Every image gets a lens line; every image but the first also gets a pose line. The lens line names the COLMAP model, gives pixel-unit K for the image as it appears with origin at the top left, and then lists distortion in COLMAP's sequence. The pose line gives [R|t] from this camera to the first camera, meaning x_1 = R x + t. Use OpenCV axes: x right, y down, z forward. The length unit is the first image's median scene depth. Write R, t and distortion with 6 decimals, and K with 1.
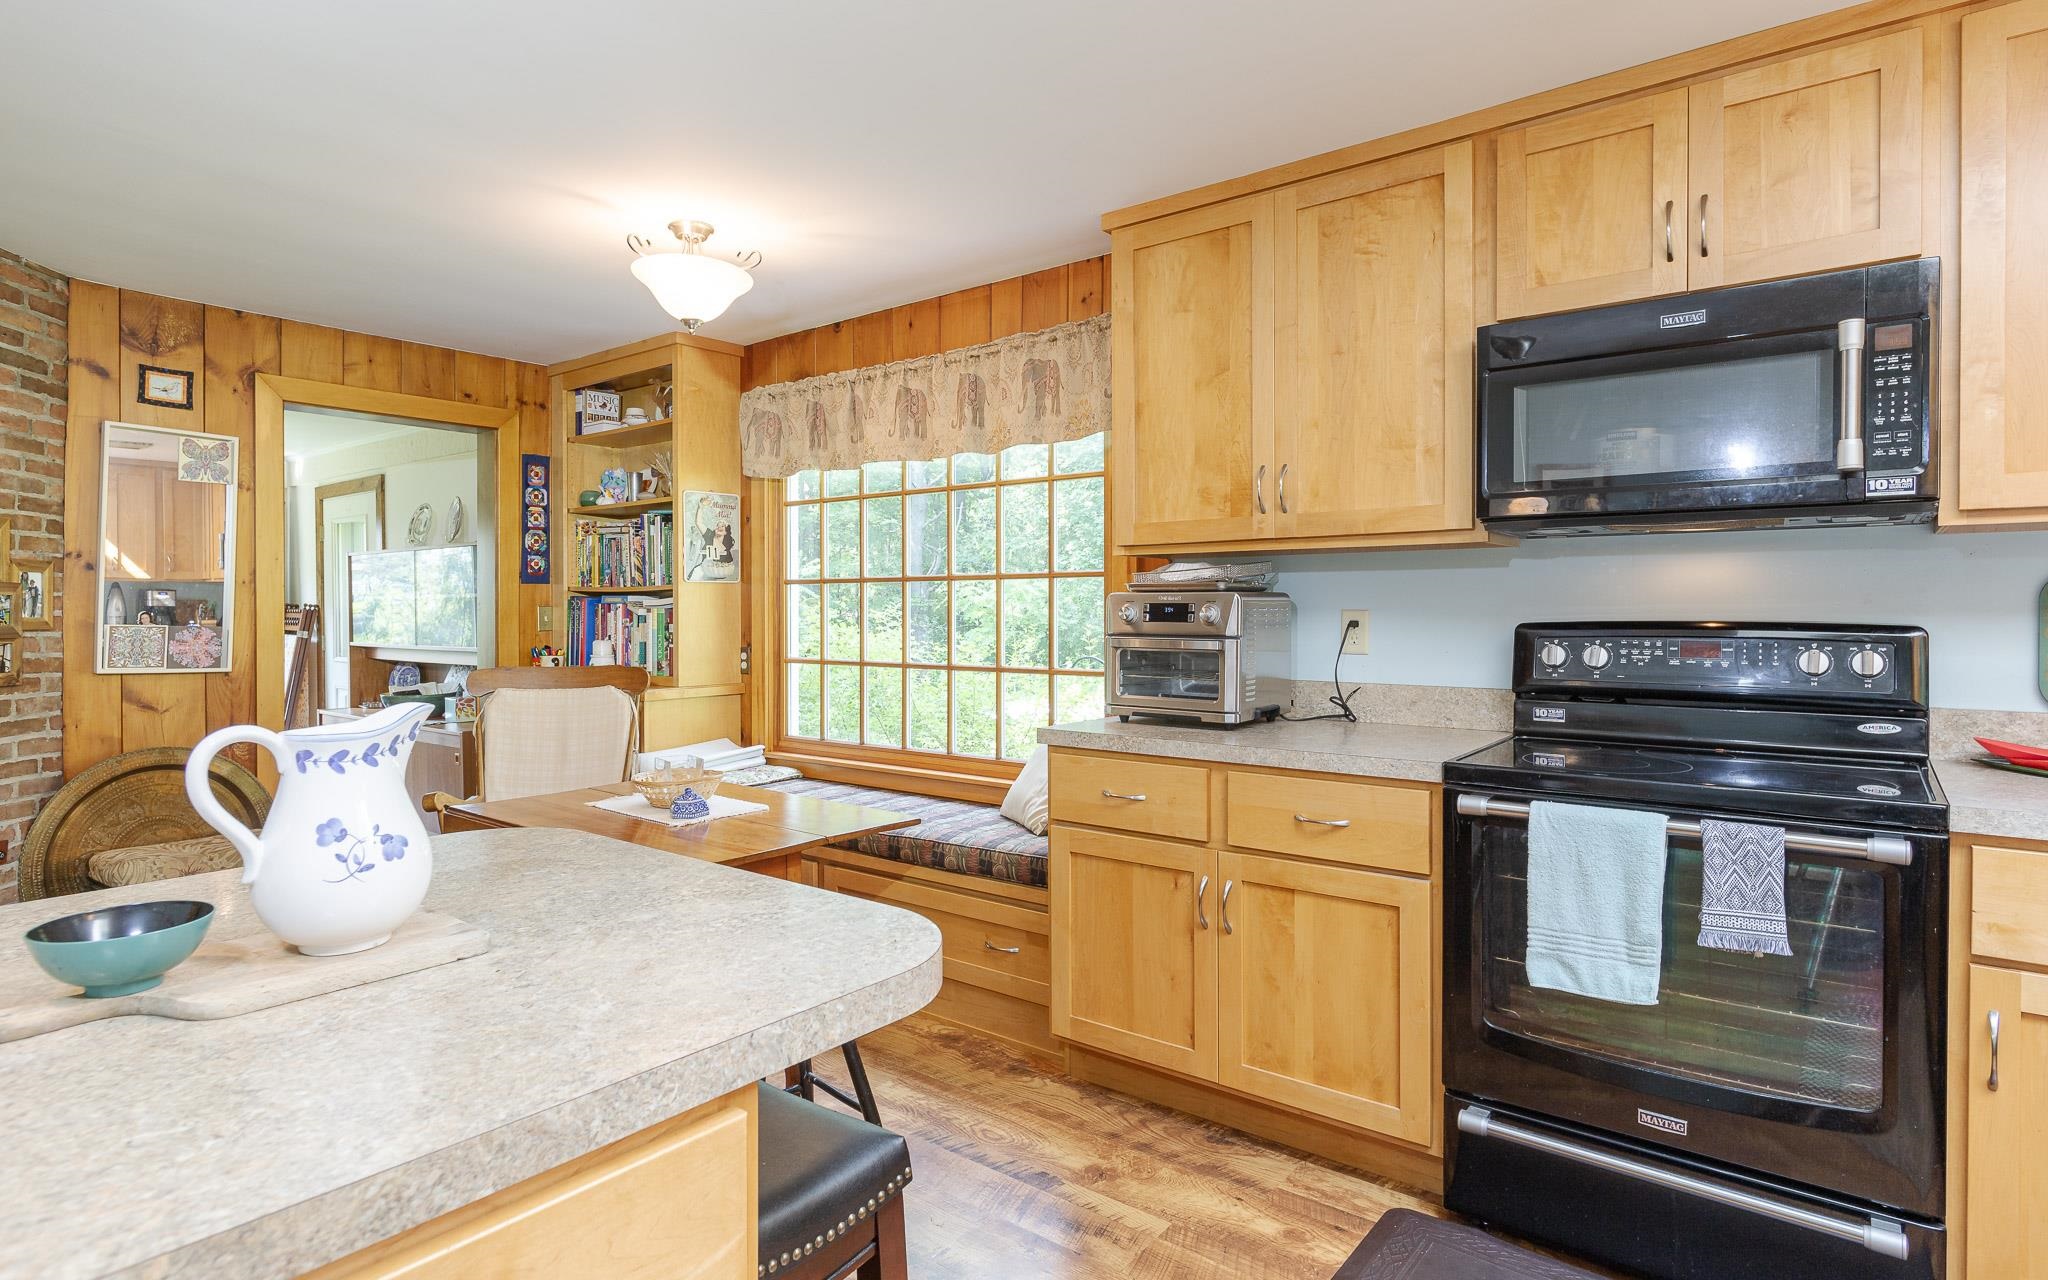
lens RADIAL K [[1062.0, 0, 996.3], [0, 1062.0, 623.0], [0, 0, 1]] dist [-0.001385, -0.000717]
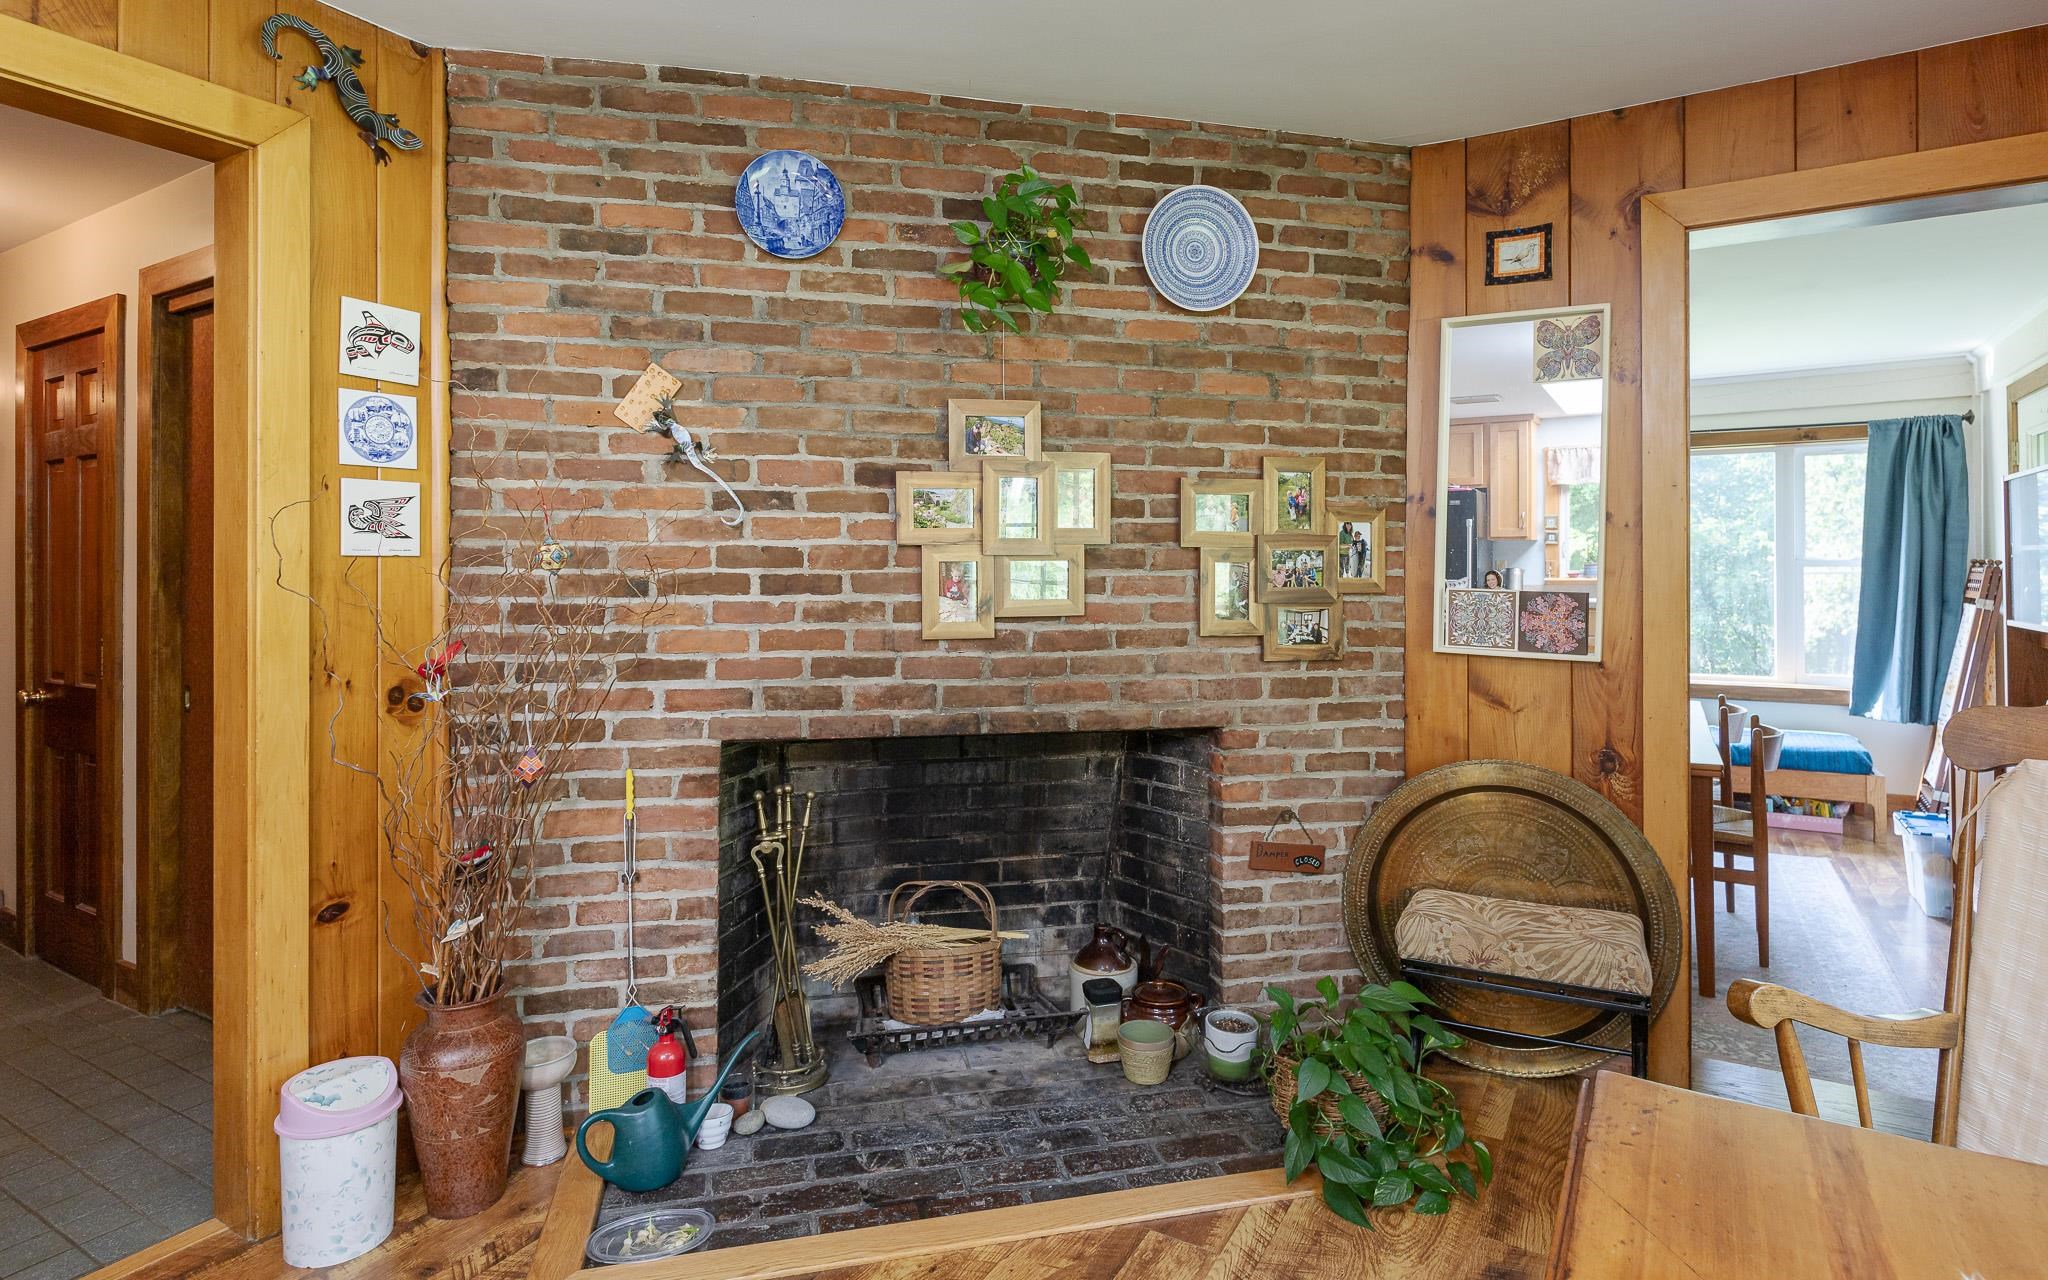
lens RADIAL K [[1090.1, 0, 1015.9], [0, 1090.1, 565.5], [0, 0, 1]] dist [0.001458, -0.000017]
pose [[0.136054, -0.005791, -0.990684, -0.100598], [-0.010754, 0.999915, -0.007321, -0.004944], [0.990643, 0.011650, 0.135980, 0.541001]]
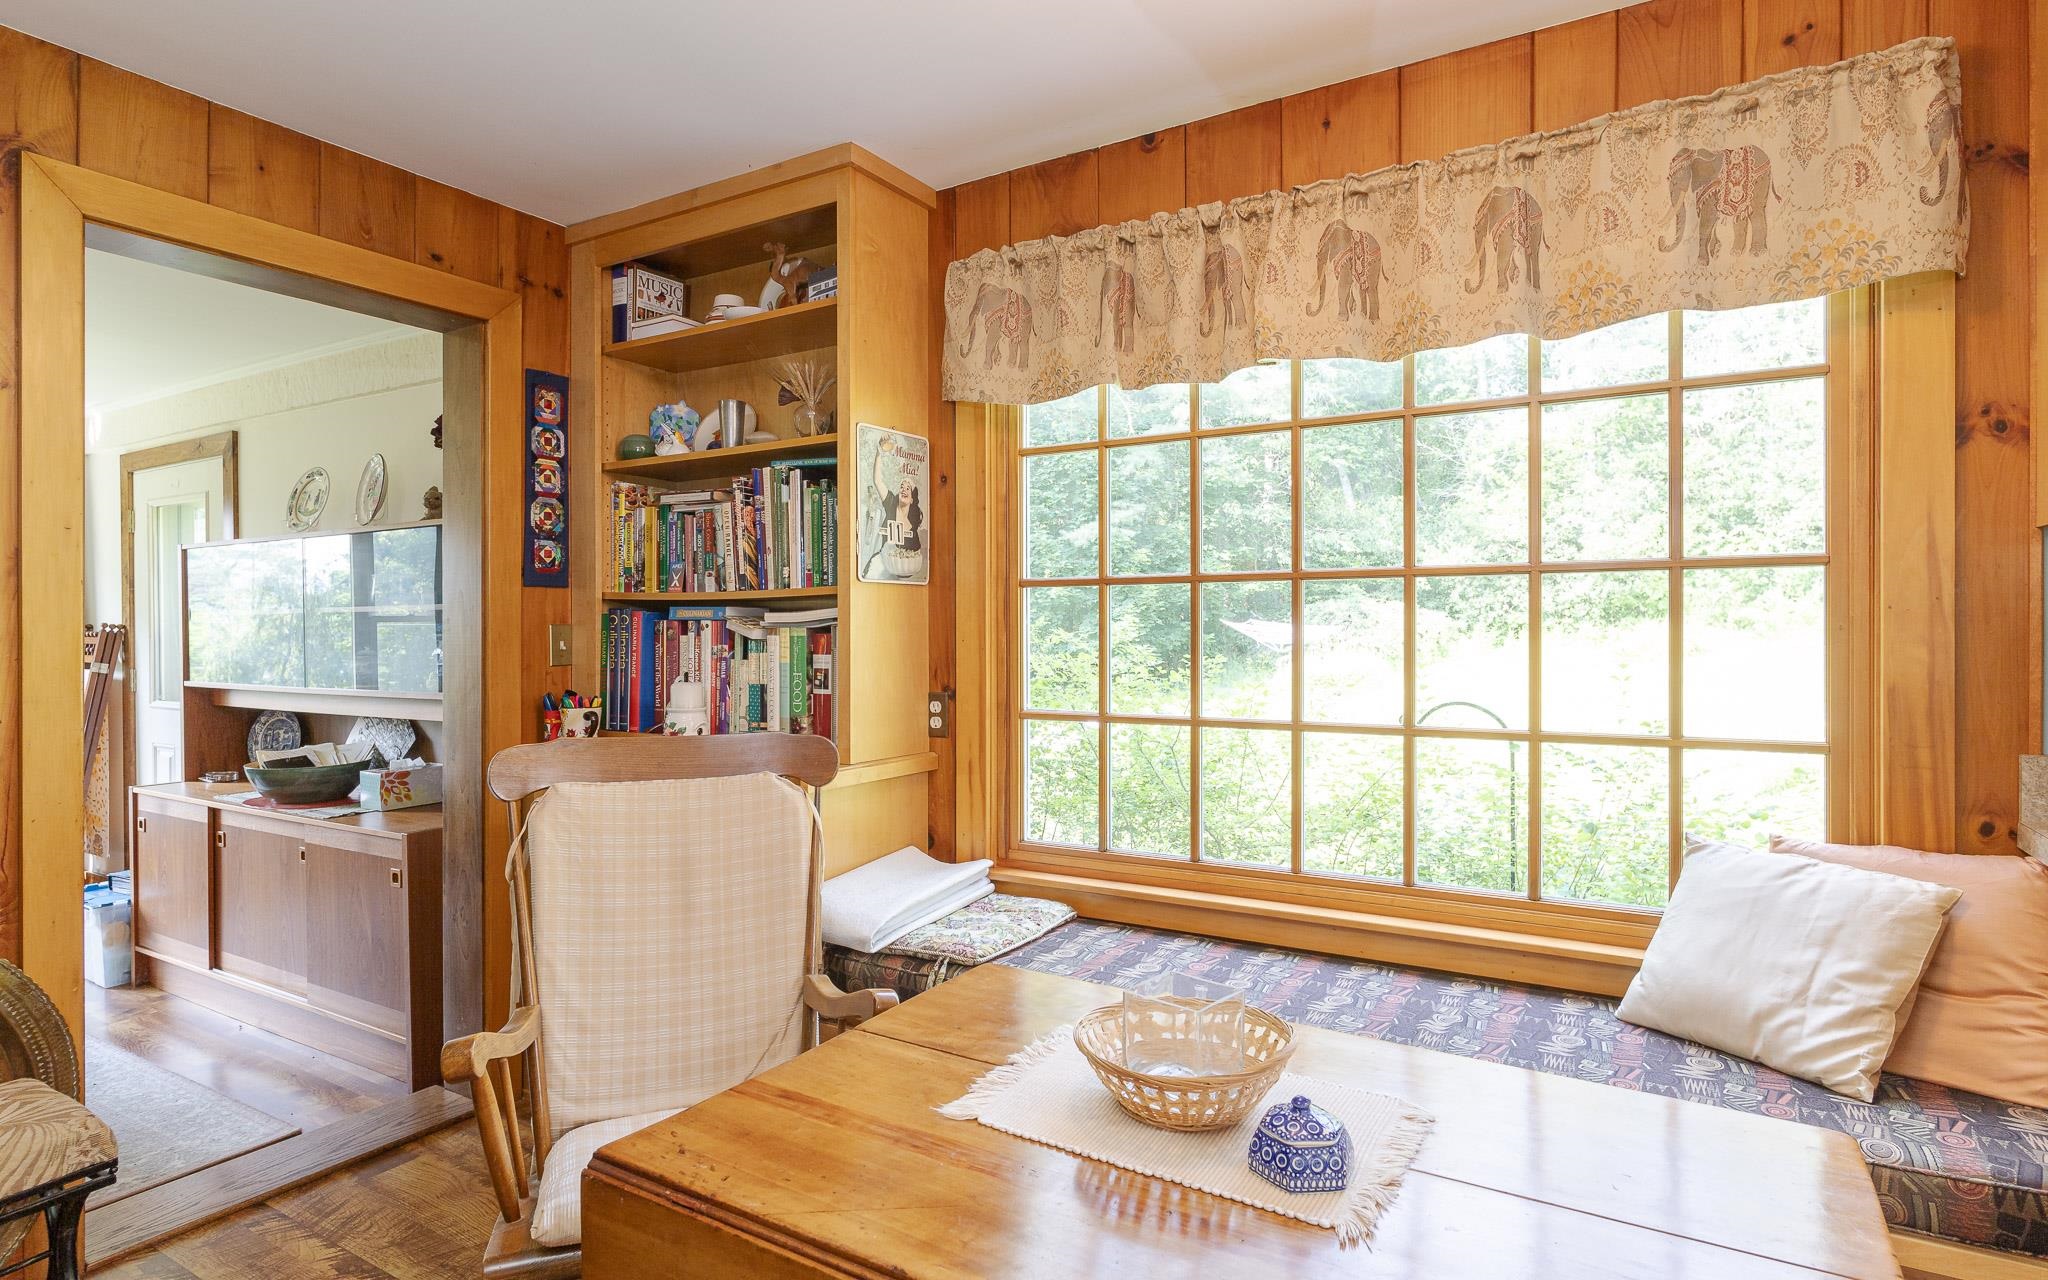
lens RADIAL K [[1065.2, 0, 1024.0], [0, 1065.2, 640.0], [0, 0, 1]] dist [-0.002645, -0.000847]
pose [[0.989462, -0.002061, 0.144777, -0.308567], [0.002957, 0.999978, -0.005975, -0.003359], [-0.144761, 0.006340, 0.989446, 0.444938]]
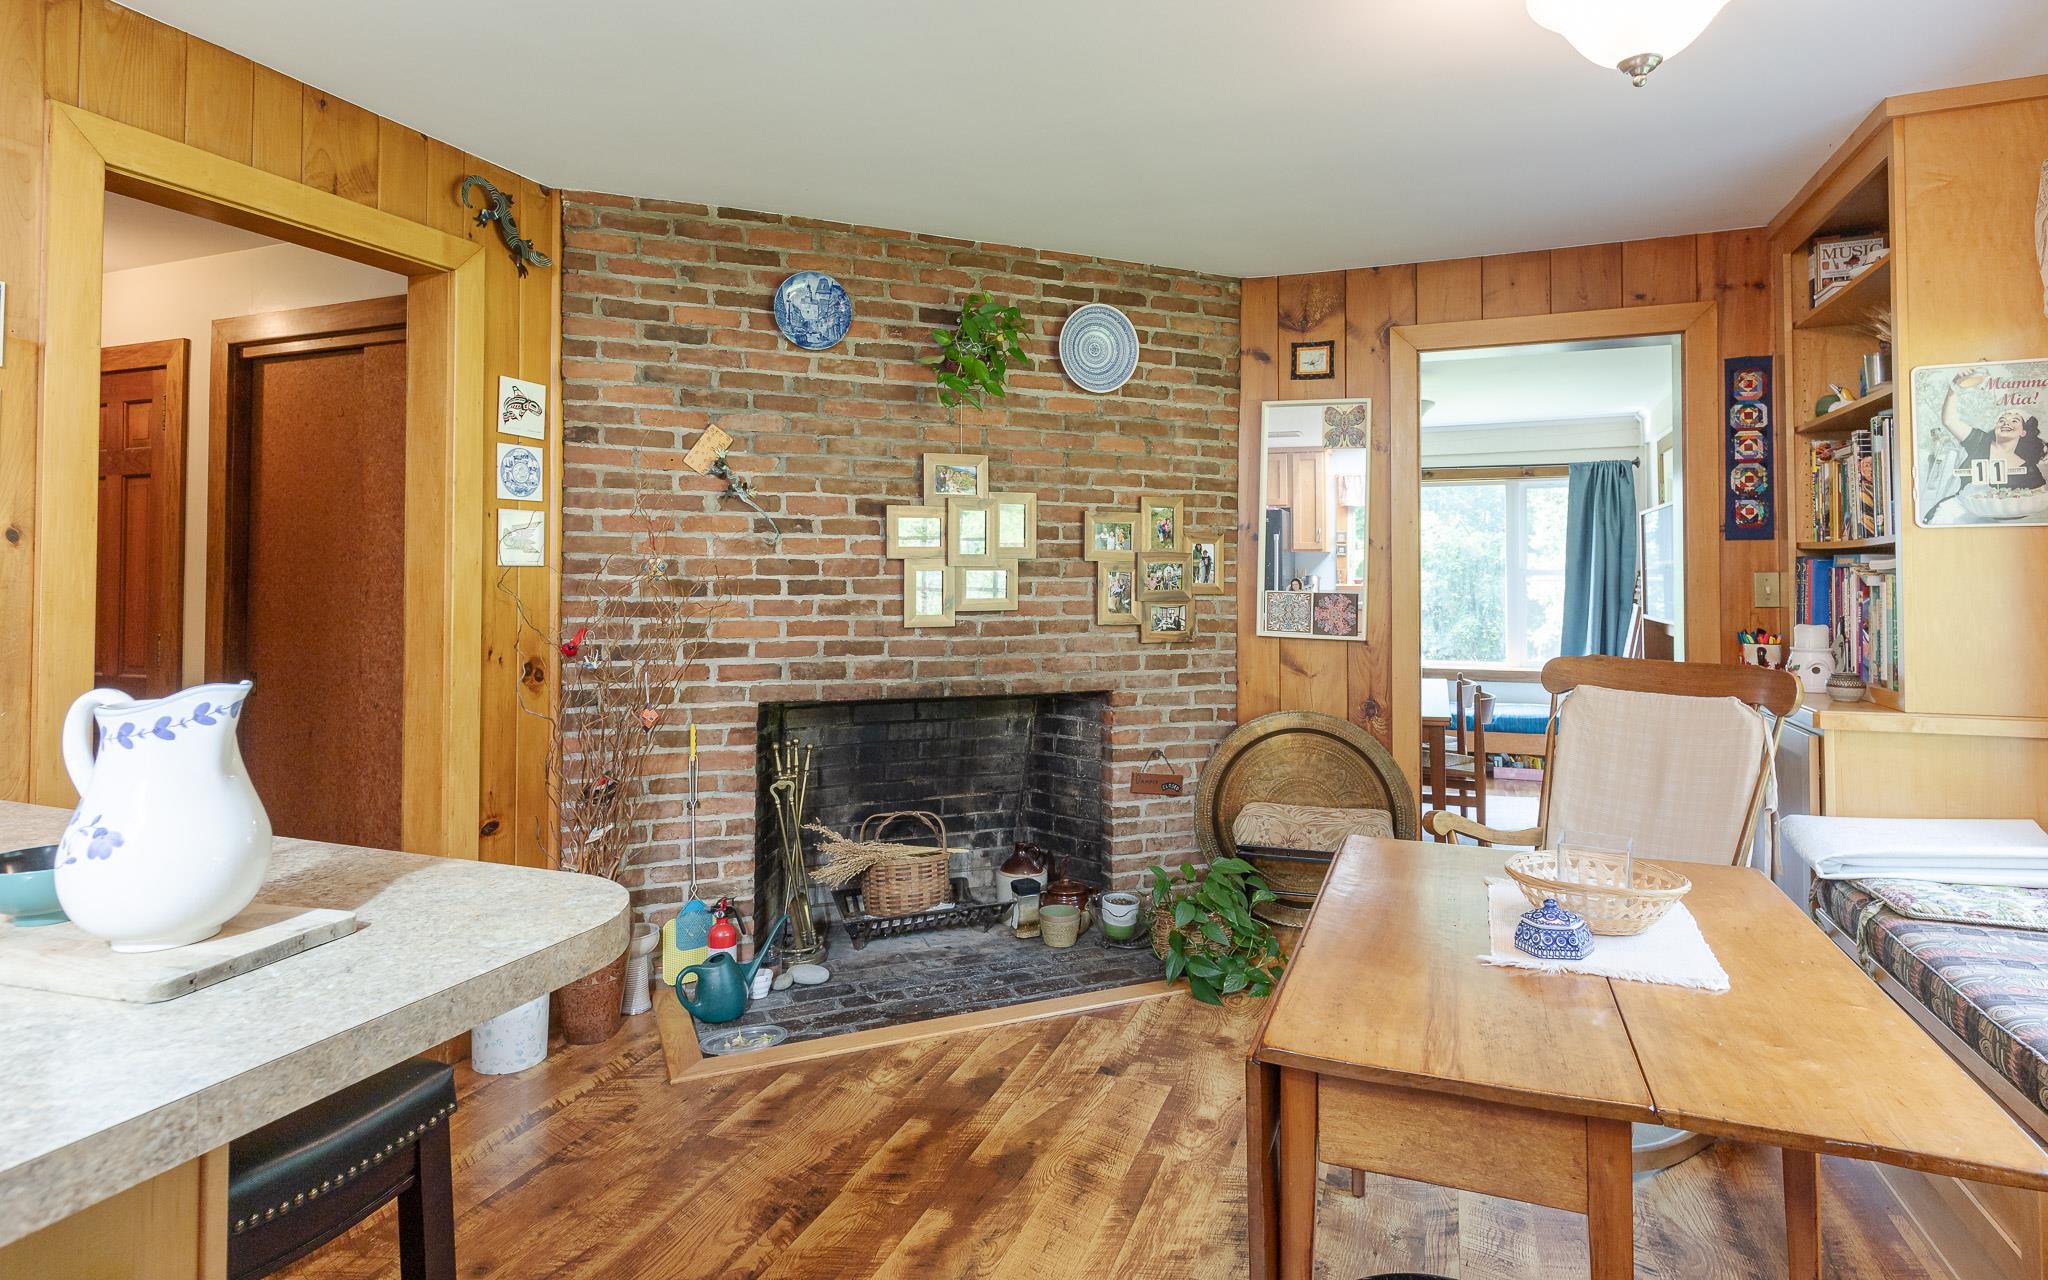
lens RADIAL K [[1113.0, 0, 1014.0], [0, 1113.0, 550.7], [0, 0, 1]] dist [0.000507, 0.000253]
pose [[0.297400, -0.022340, -0.954491, 0.149090], [-0.012874, 0.999541, -0.027406, -0.004063], [0.954666, 0.020439, 0.296976, 0.386535]]
